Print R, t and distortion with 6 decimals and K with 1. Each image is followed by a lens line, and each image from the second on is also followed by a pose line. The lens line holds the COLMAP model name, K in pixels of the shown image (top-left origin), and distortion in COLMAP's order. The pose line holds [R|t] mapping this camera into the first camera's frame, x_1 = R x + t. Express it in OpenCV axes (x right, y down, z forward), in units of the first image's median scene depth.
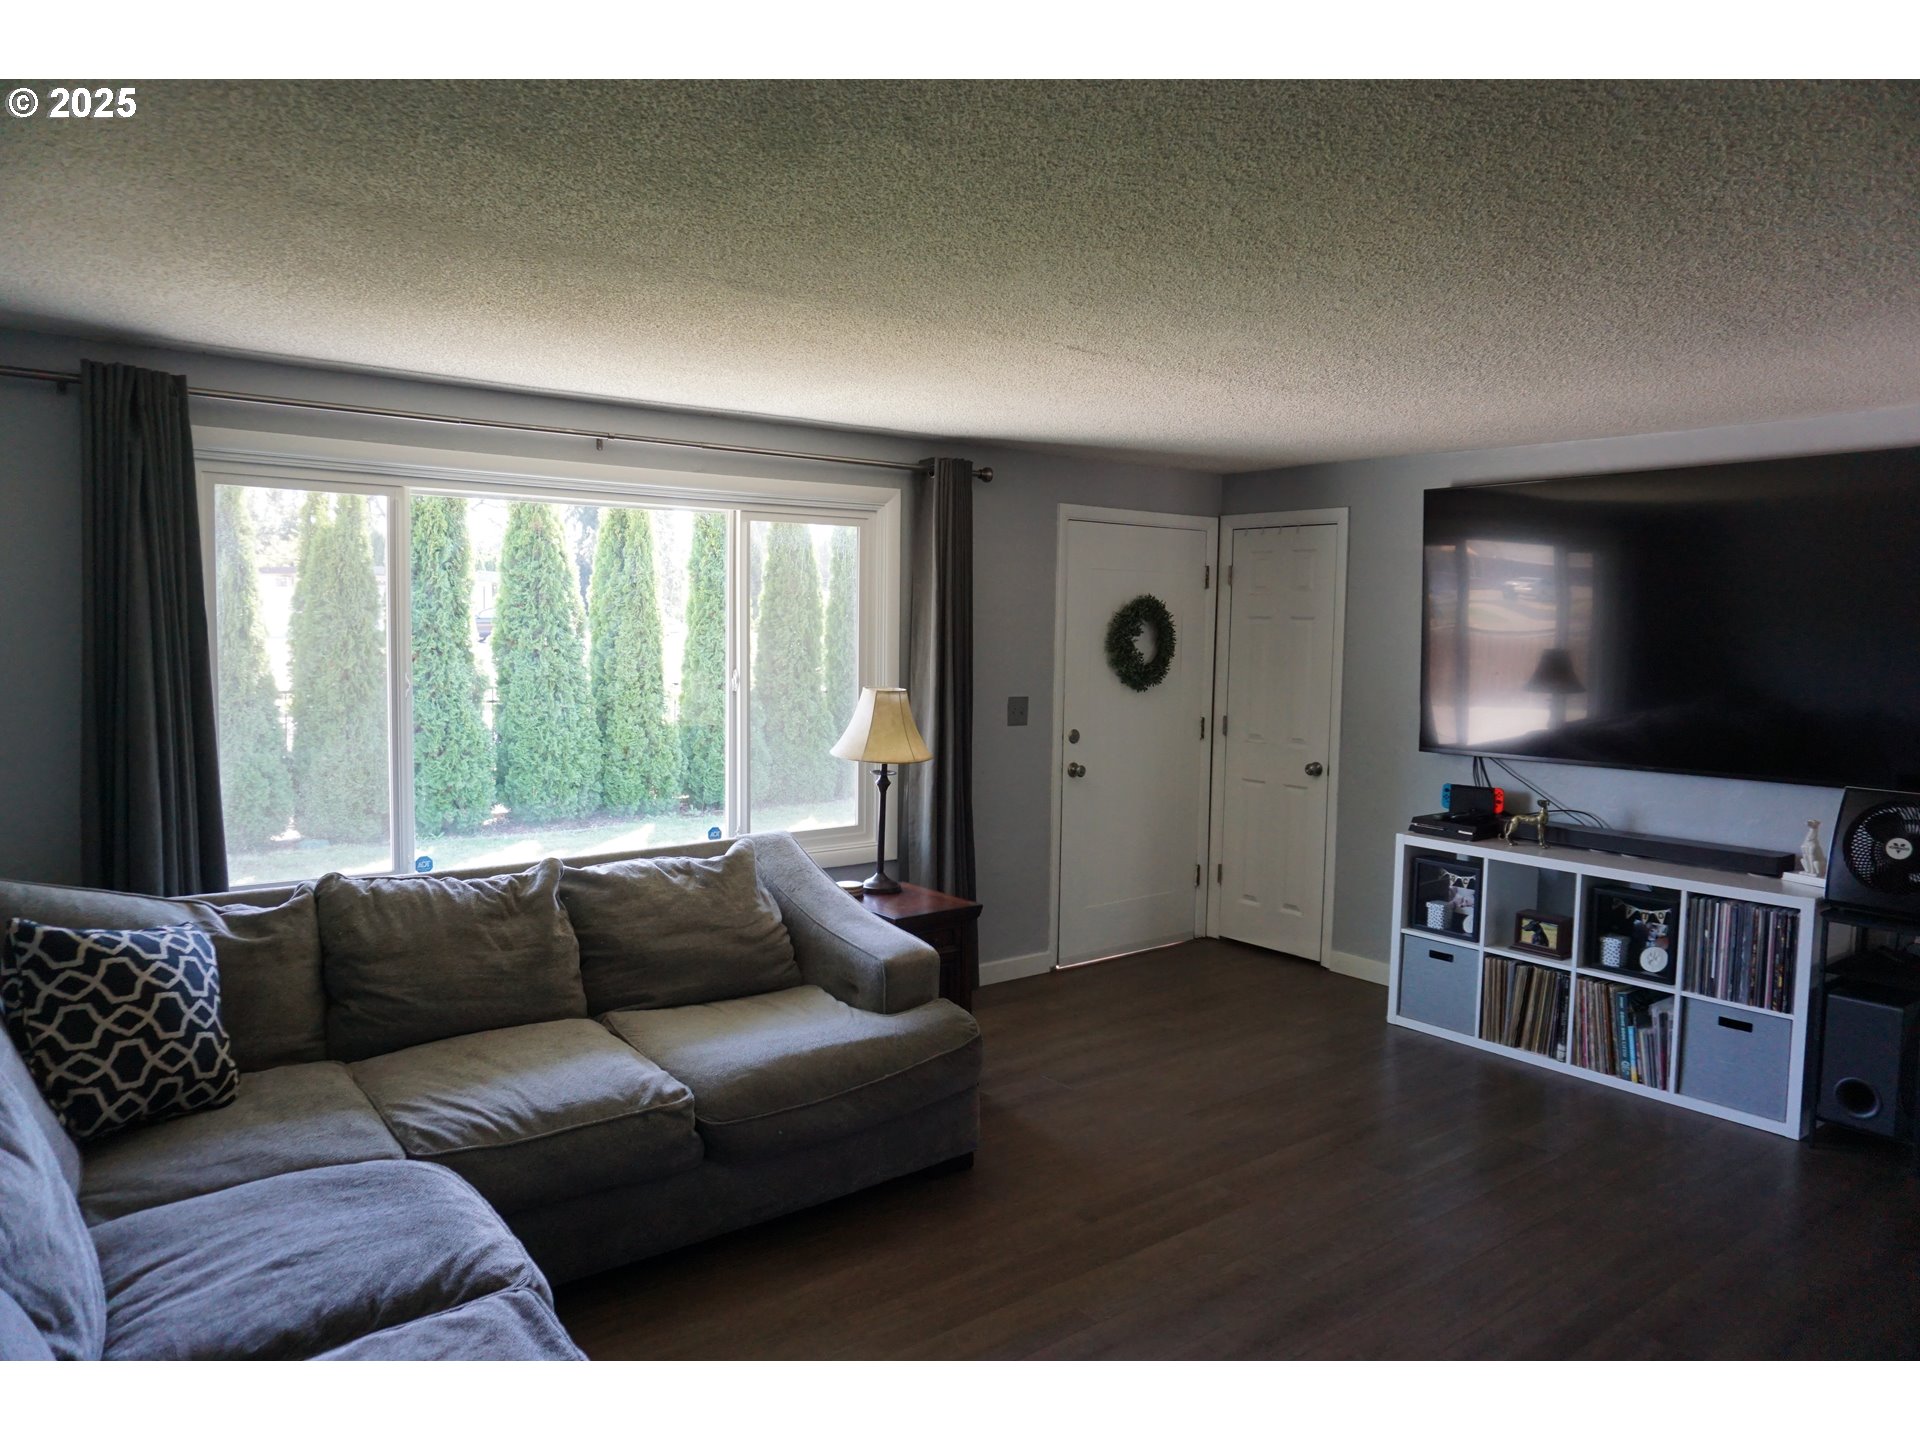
lens RADIAL K [[1284.6, 0, 952.9], [0, 1284.6, 721.2], [0, 0, 1]] dist [-0.052134, 0.038923]
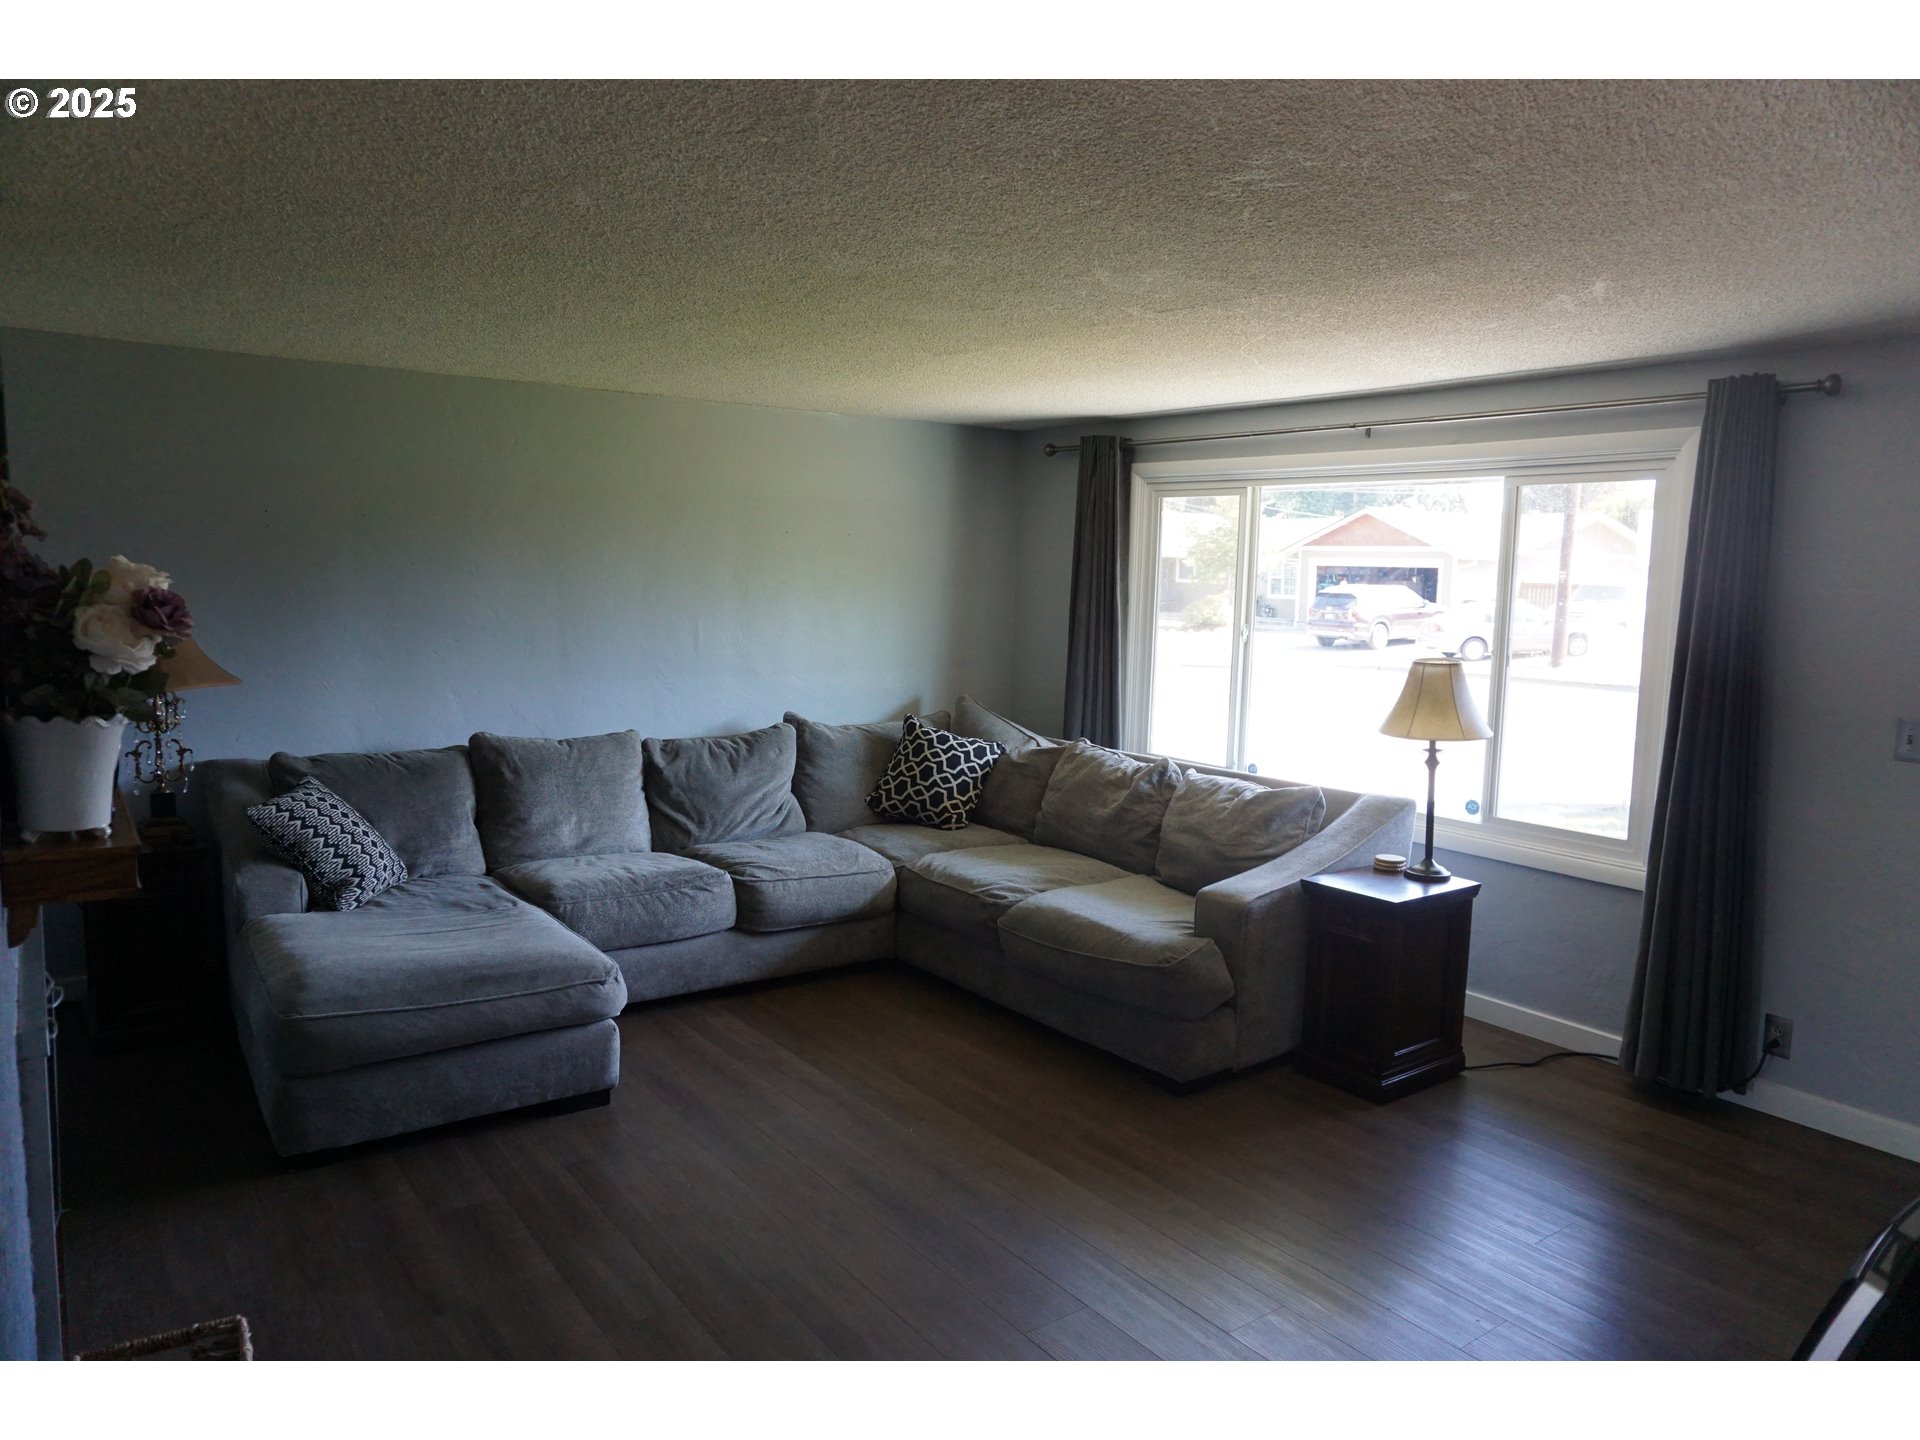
lens RADIAL K [[1284.6, 0, 952.9], [0, 1284.6, 721.2], [0, 0, 1]] dist [-0.052134, 0.038923]
pose [[-0.029568, 0.098982, -0.994650, 0.925445], [-0.108063, 0.988936, 0.101625, -0.040154], [0.993704, 0.110489, -0.018545, 0.711605]]
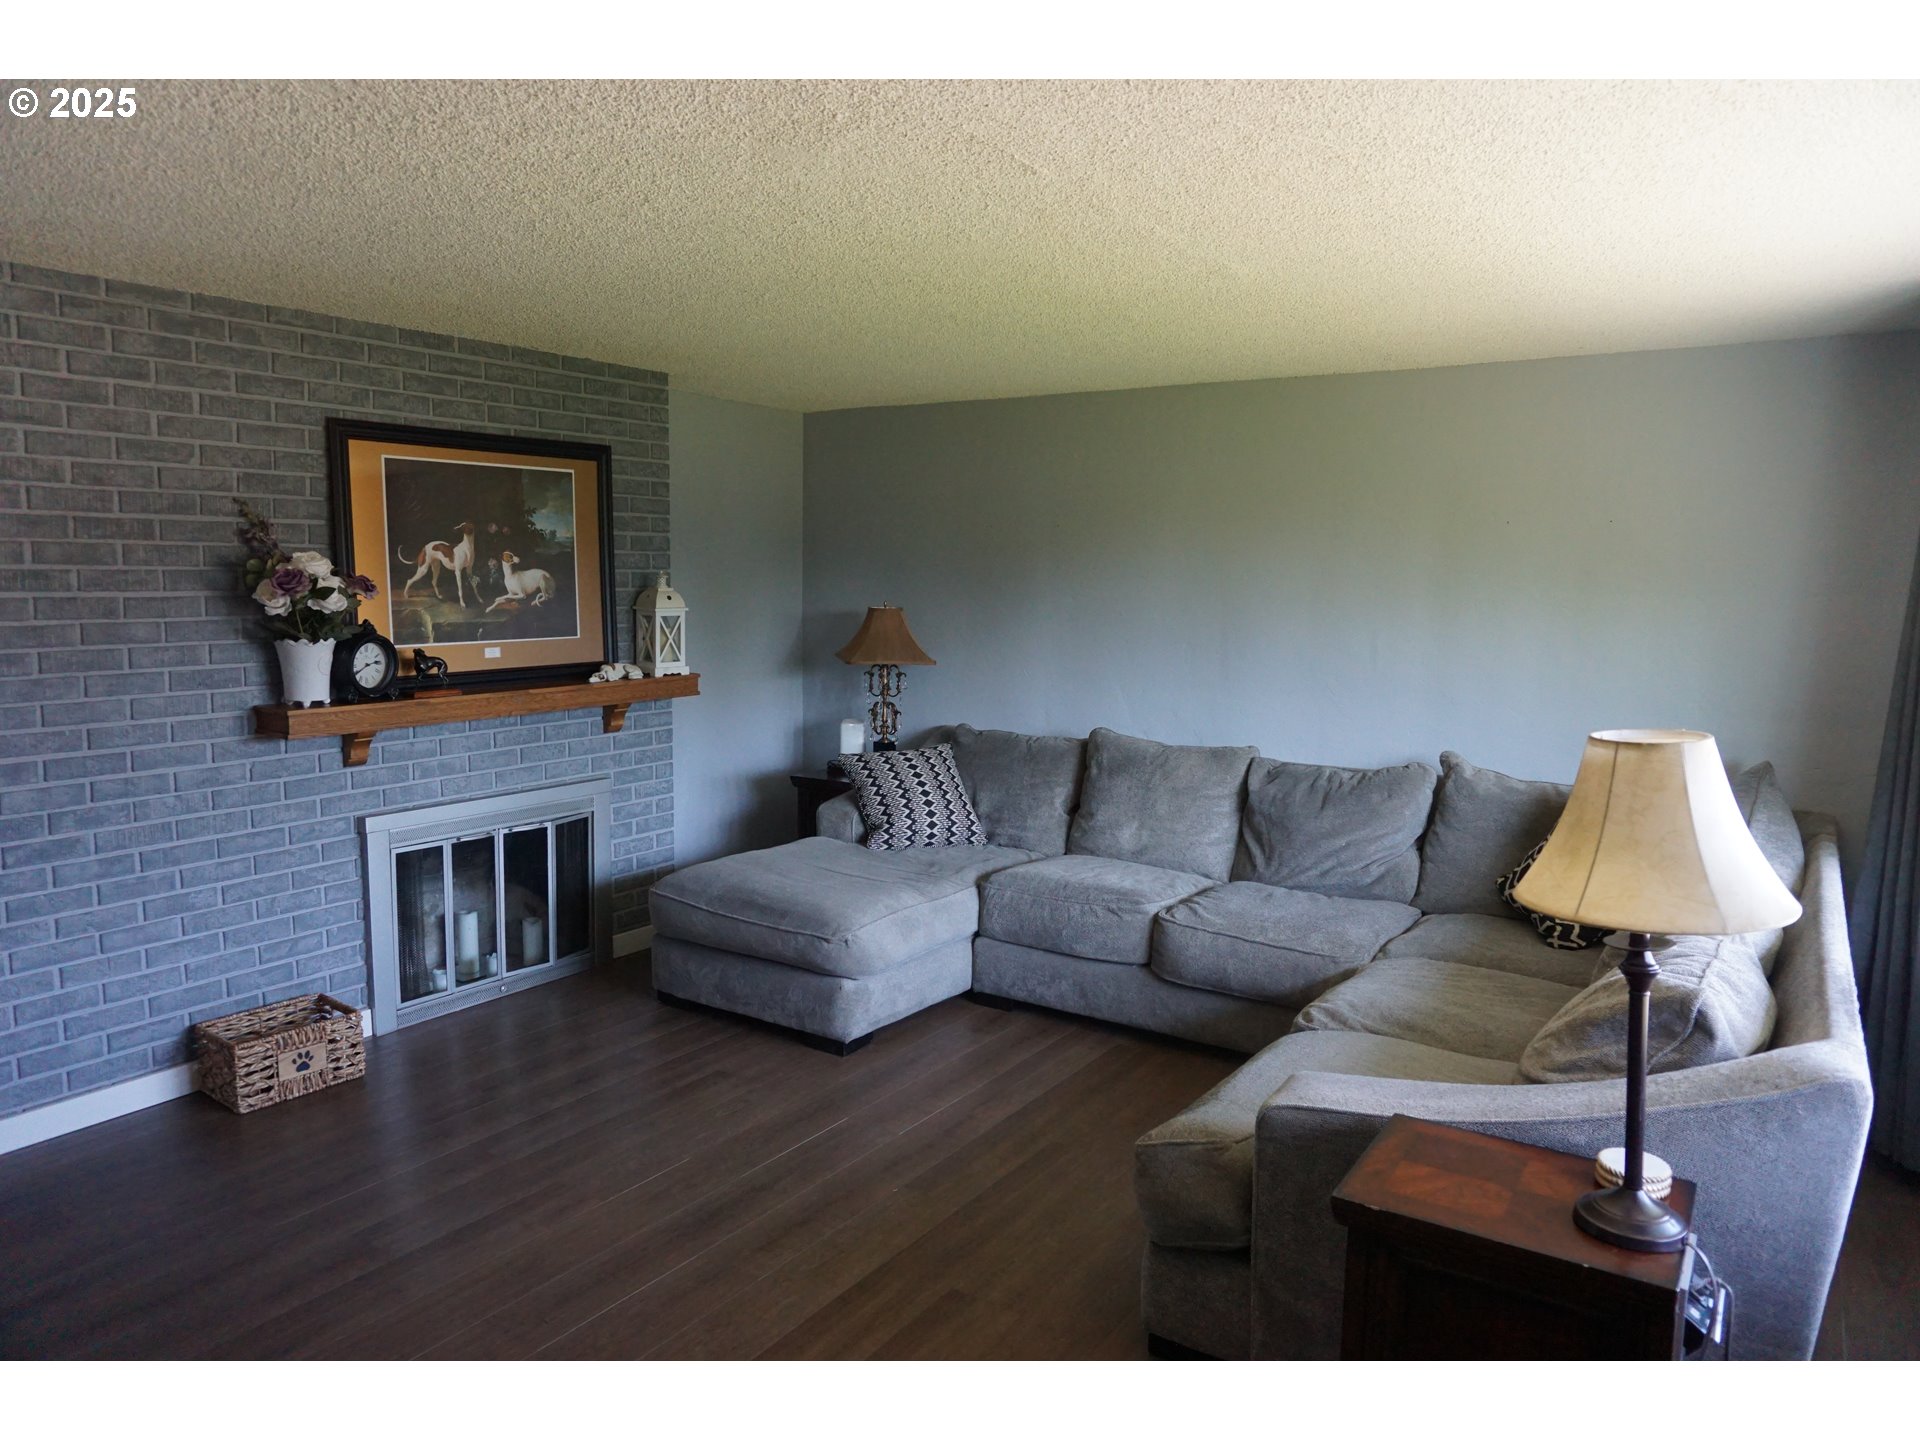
lens RADIAL K [[1274.1, 0, 960.0], [0, 1274.1, 720.0], [0, 0, 1]] dist [-0.044707, 0.004967]
pose [[-0.949060, 0.009462, -0.314953, 0.279472], [-0.052169, 0.981035, 0.186676, -0.093843], [0.310746, 0.193598, -0.930568, 1.366845]]
